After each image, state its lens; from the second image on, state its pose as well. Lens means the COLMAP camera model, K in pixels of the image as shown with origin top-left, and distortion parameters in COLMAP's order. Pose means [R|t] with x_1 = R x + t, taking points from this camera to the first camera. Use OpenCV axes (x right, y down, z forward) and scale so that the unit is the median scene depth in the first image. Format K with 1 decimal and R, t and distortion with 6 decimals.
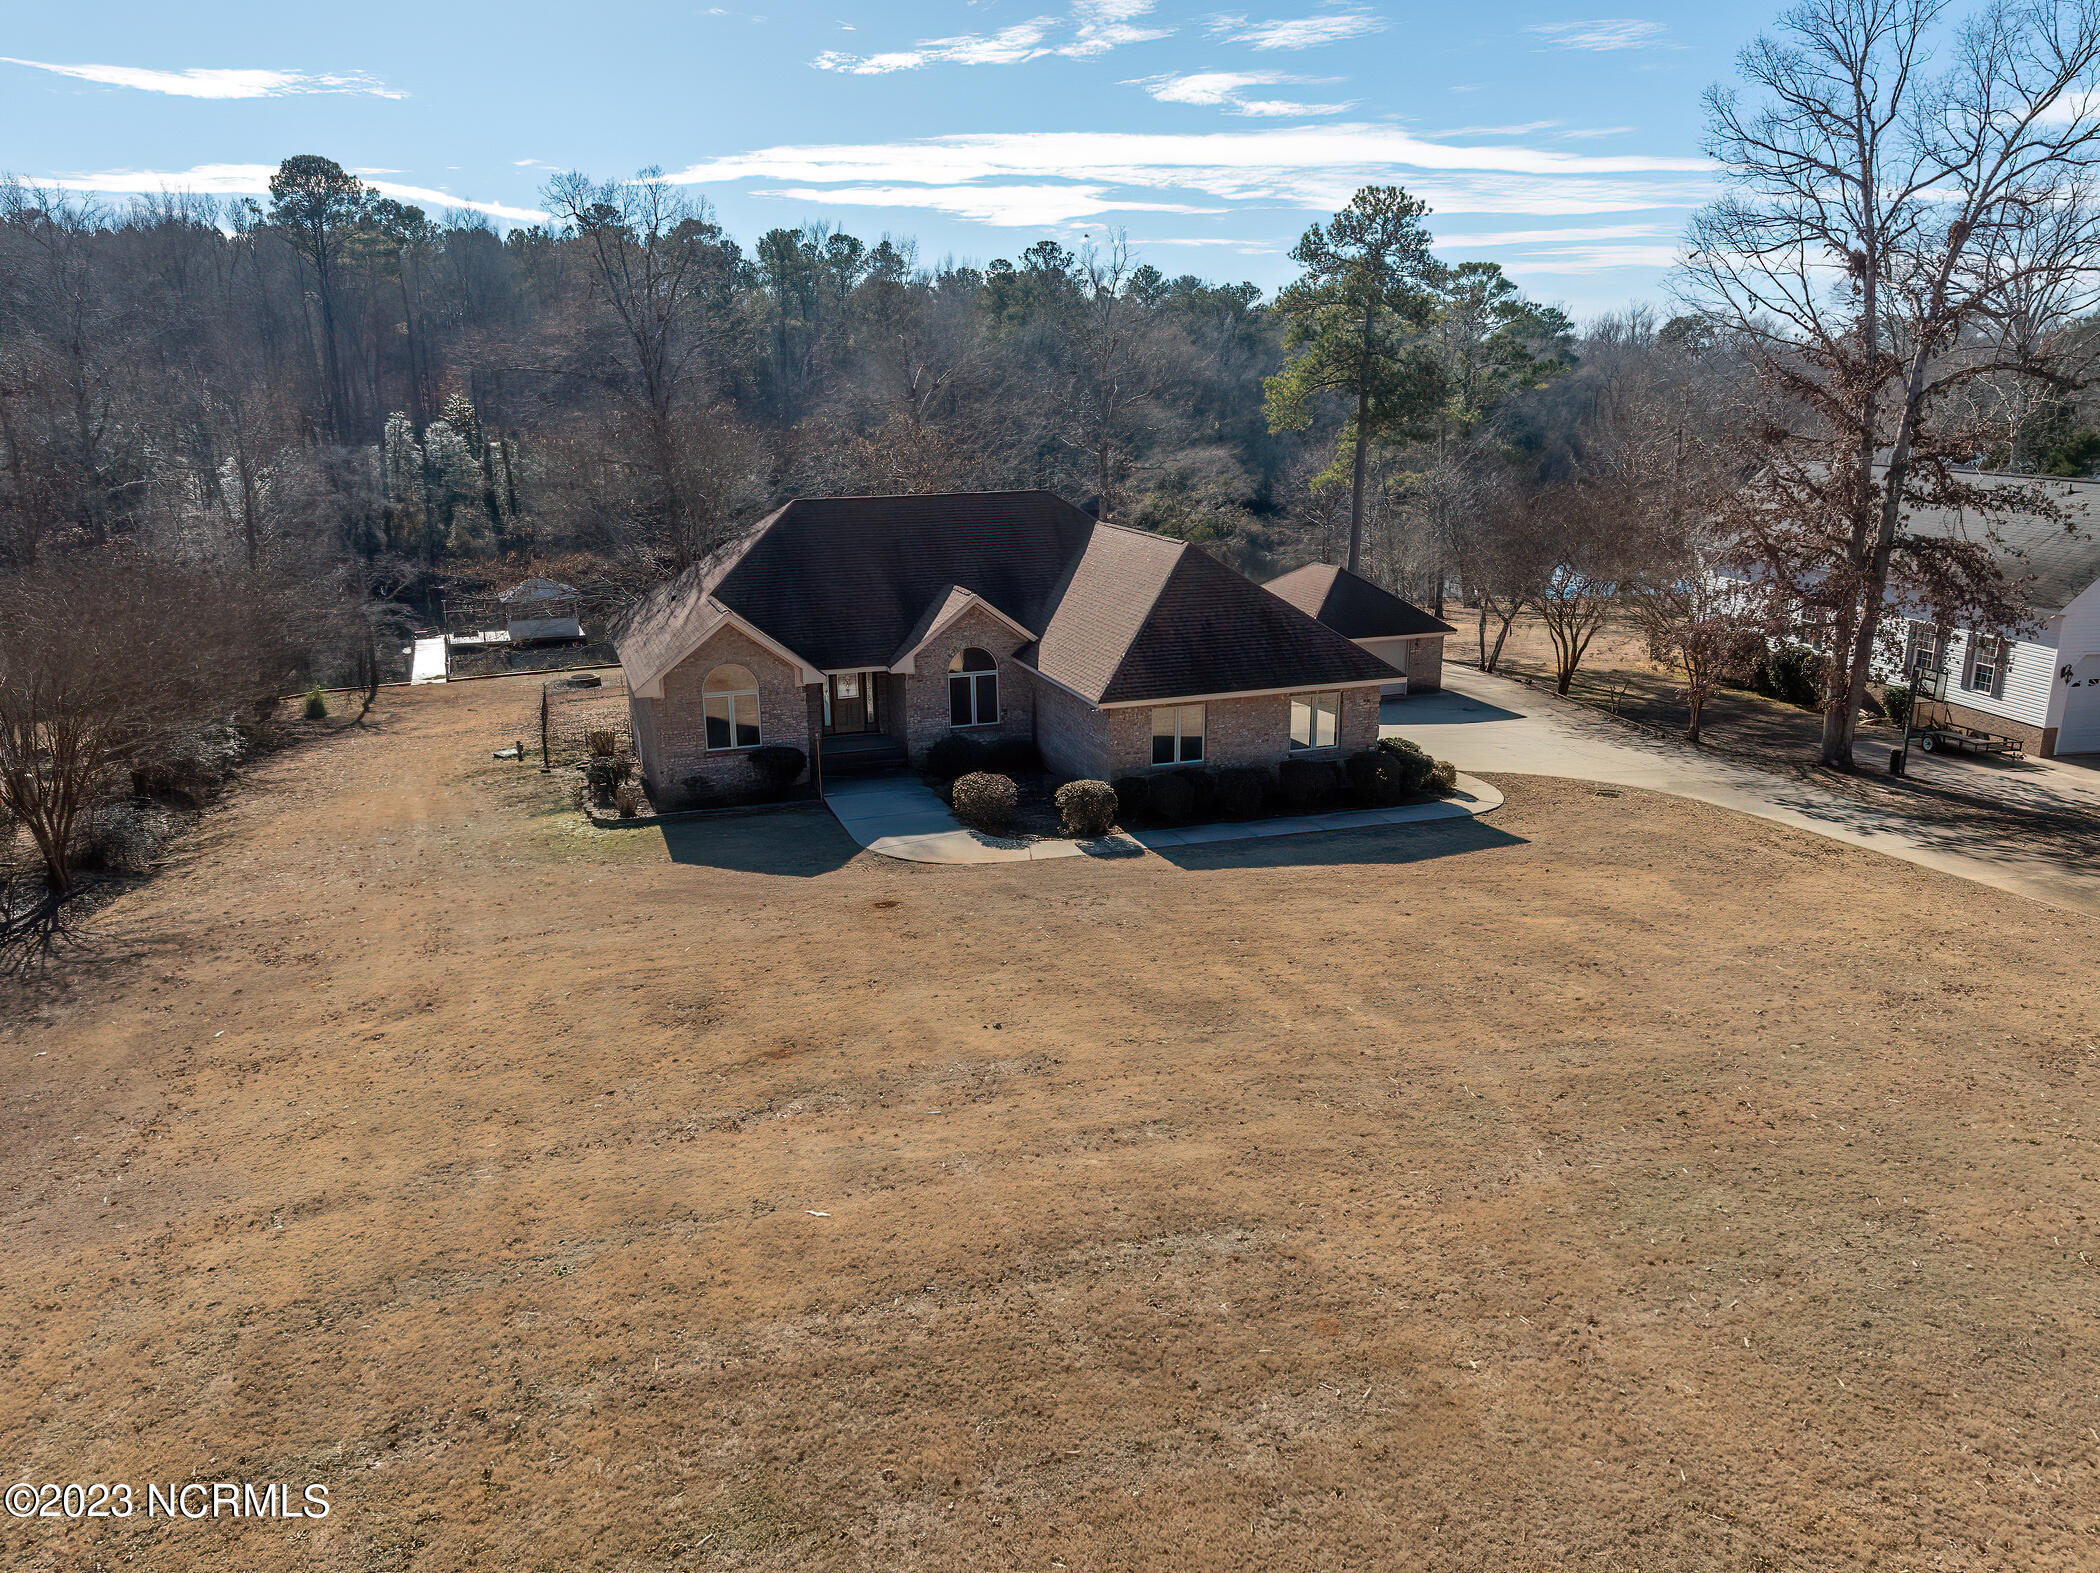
lens RADIAL K [[1497.5, 0, 1051.7], [0, 1497.5, 741.4], [0, 0, 1]] dist [-0.043161, 0.001256]
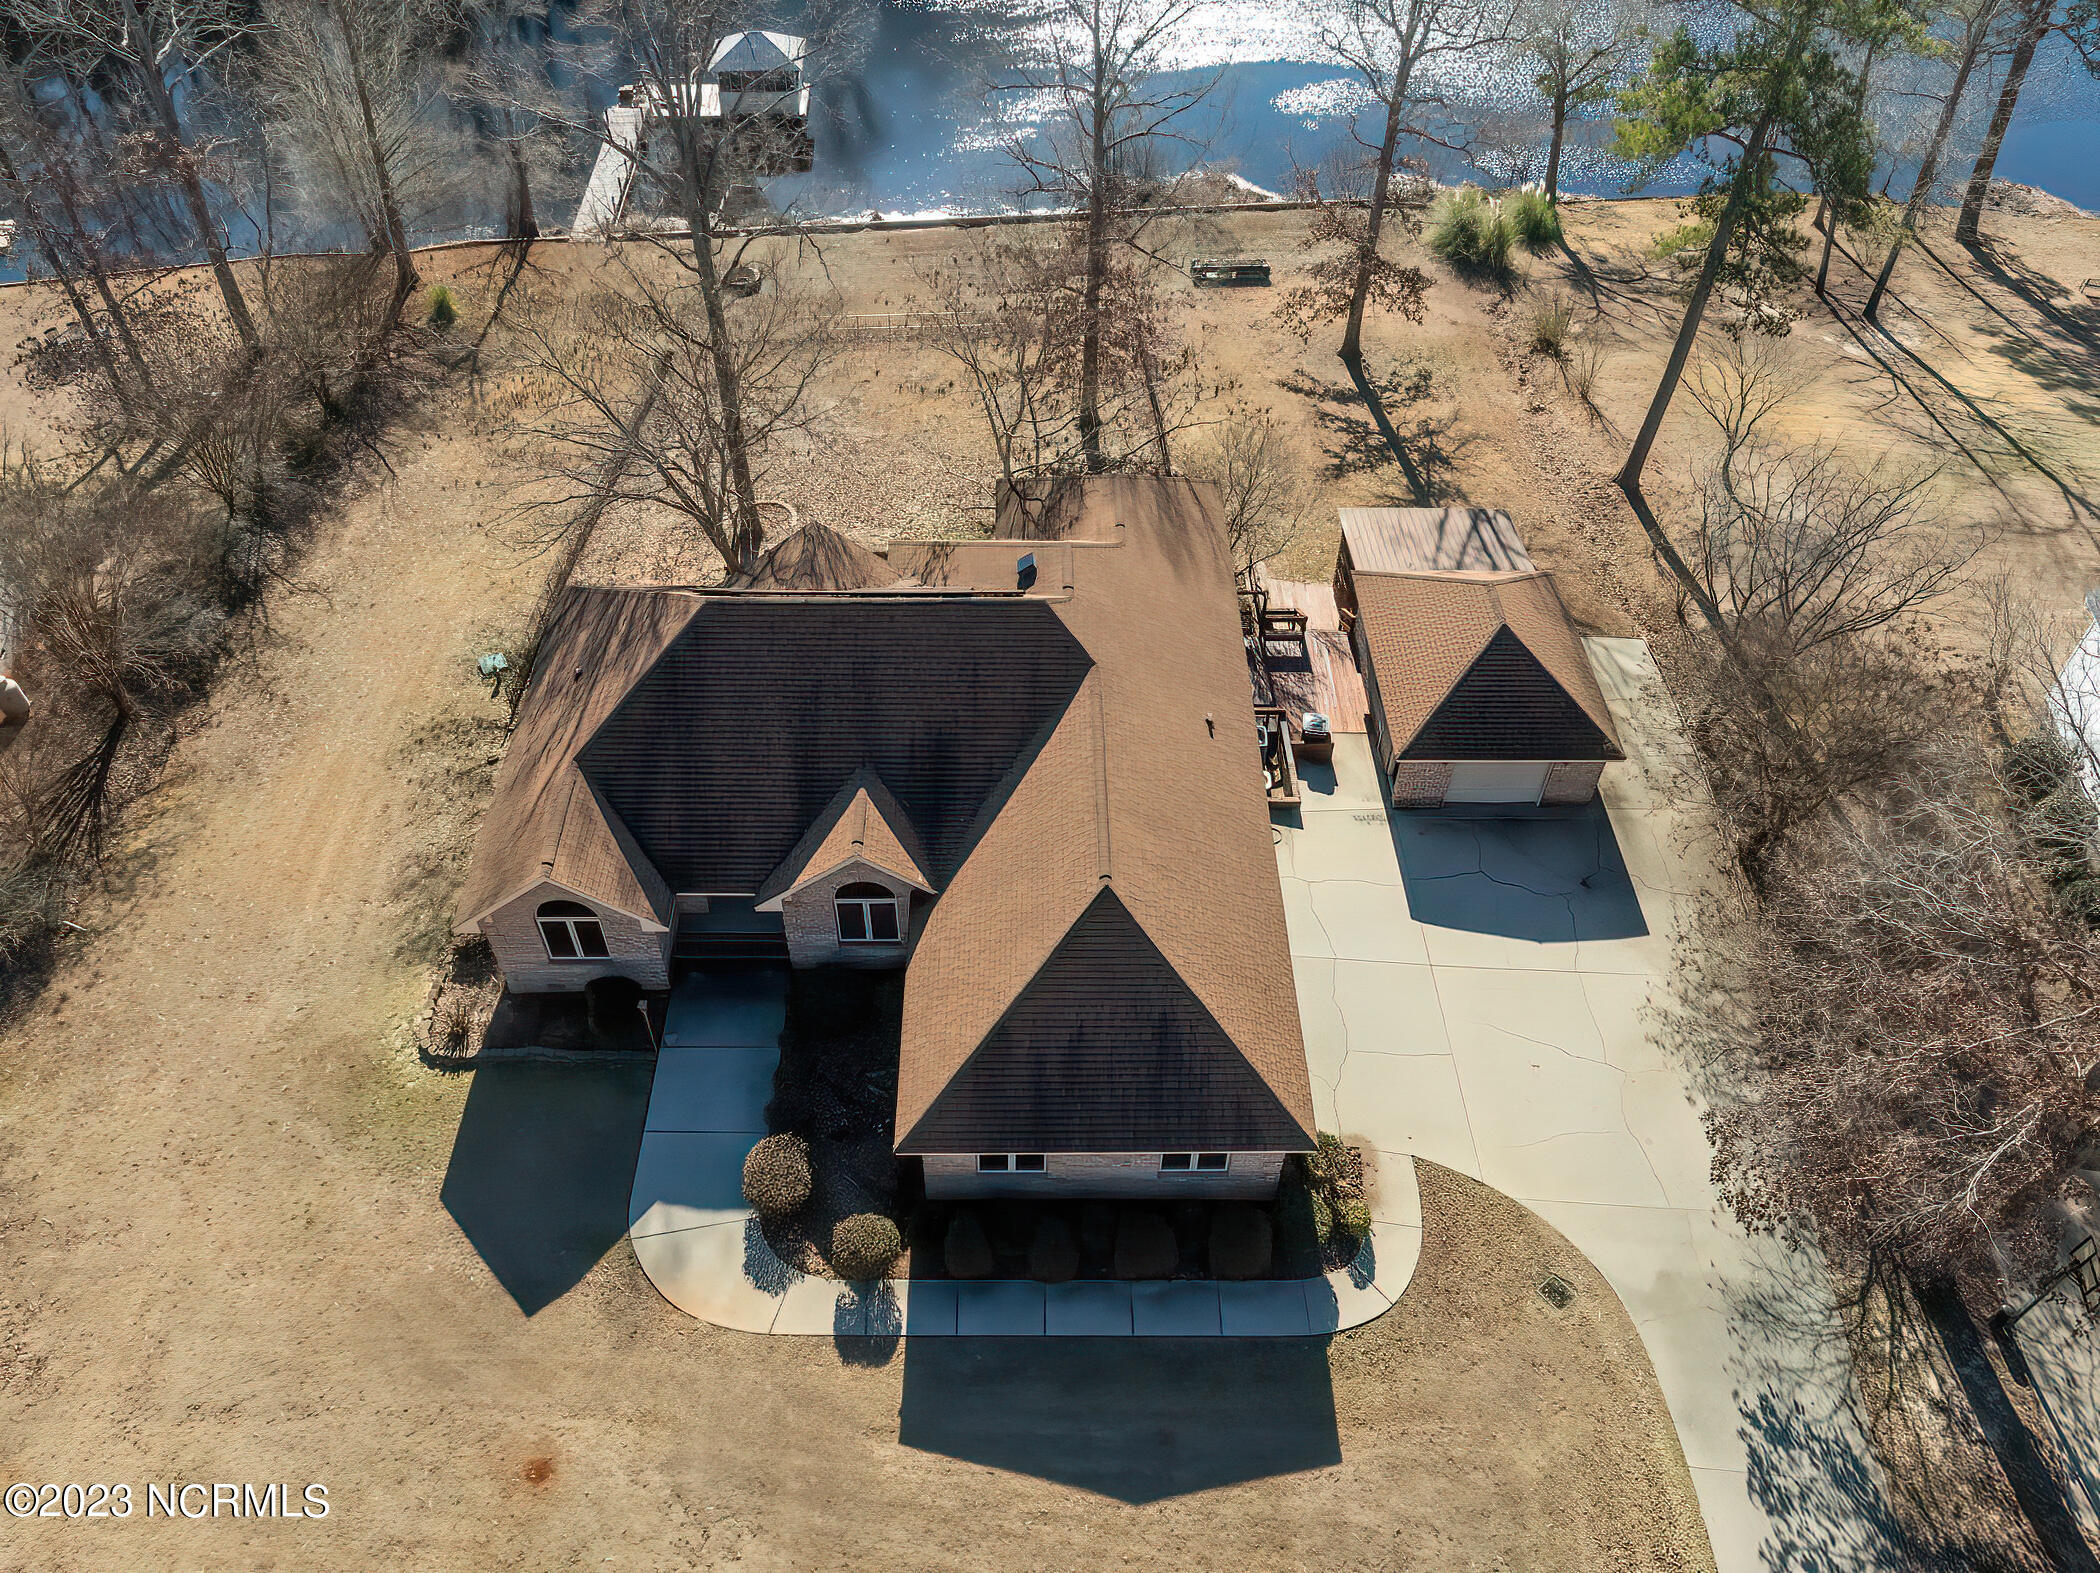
lens RADIAL K [[1553.6, 0, 1050.0], [0, 1553.6, 786.5], [0, 0, 1]] dist [-0.039726, 0.001906]
pose [[0.947657, 0.245083, -0.204648, 0.250874], [-0.097705, 0.832792, 0.544895, -0.704428], [0.303974, -0.496378, 0.813147, 0.437236]]
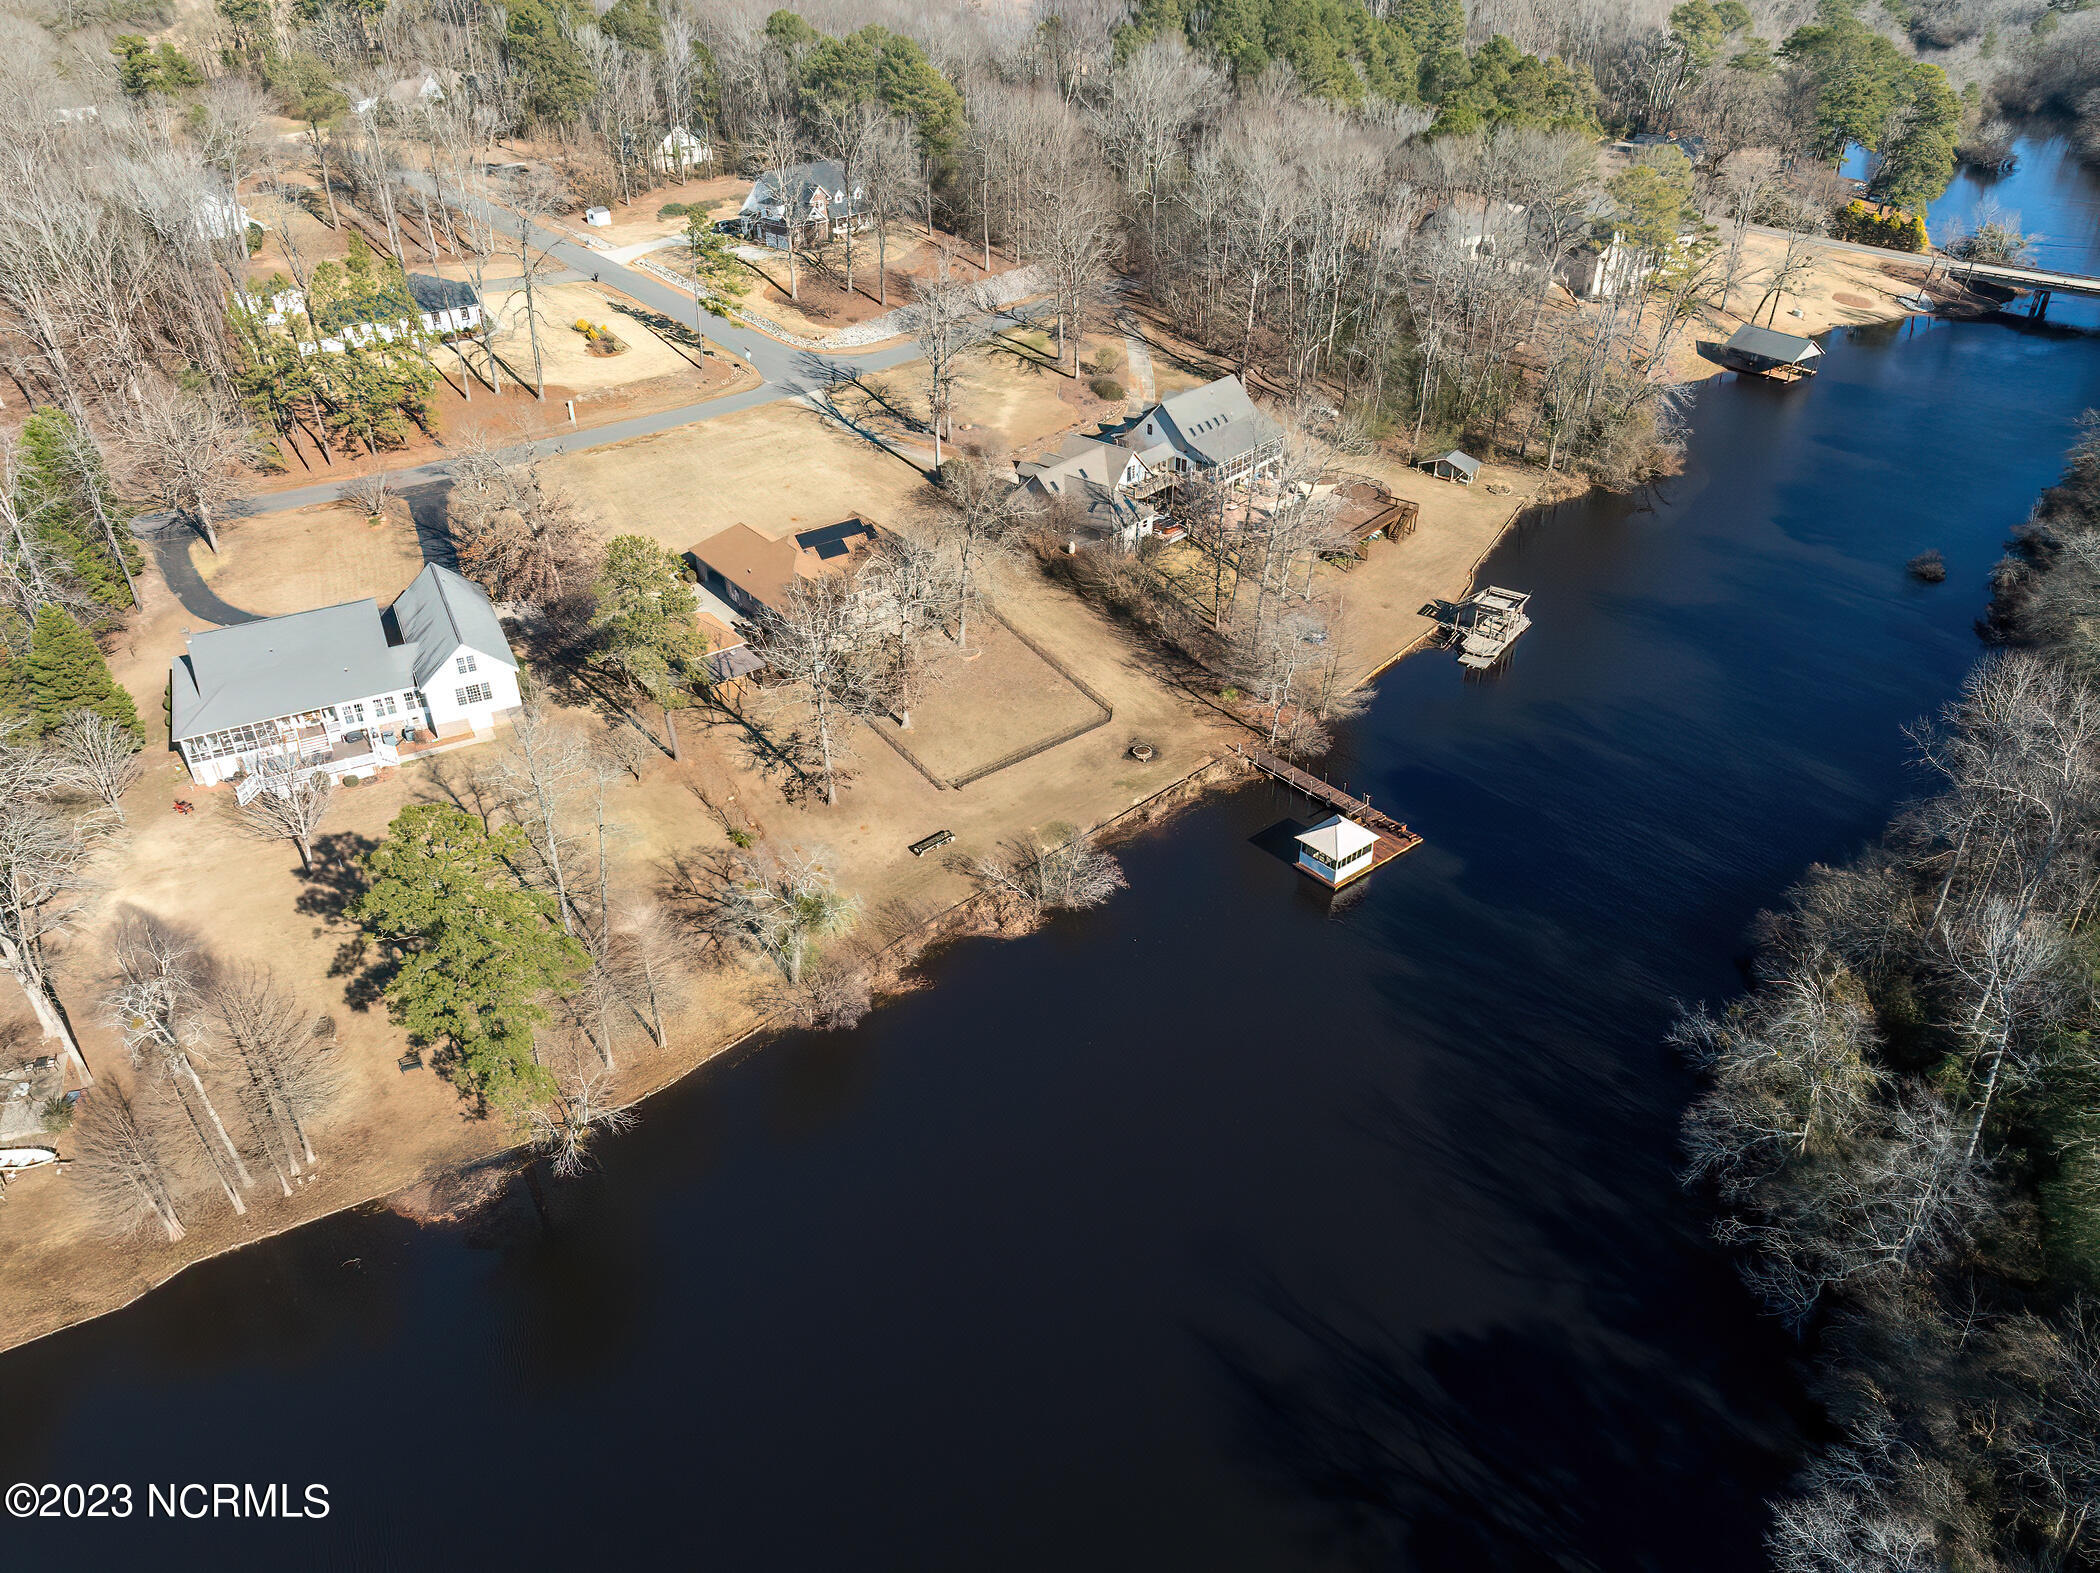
lens RADIAL K [[1481.2, 0, 1050.0], [0, 1481.2, 786.5], [0, 0, 1]] dist [-0.033054, -0.003420]
pose [[-0.952313, 0.180901, -0.245713, 0.453050], [-0.052972, 0.695042, 0.717015, -2.771676], [0.300489, 0.695838, -0.652315, 4.813663]]
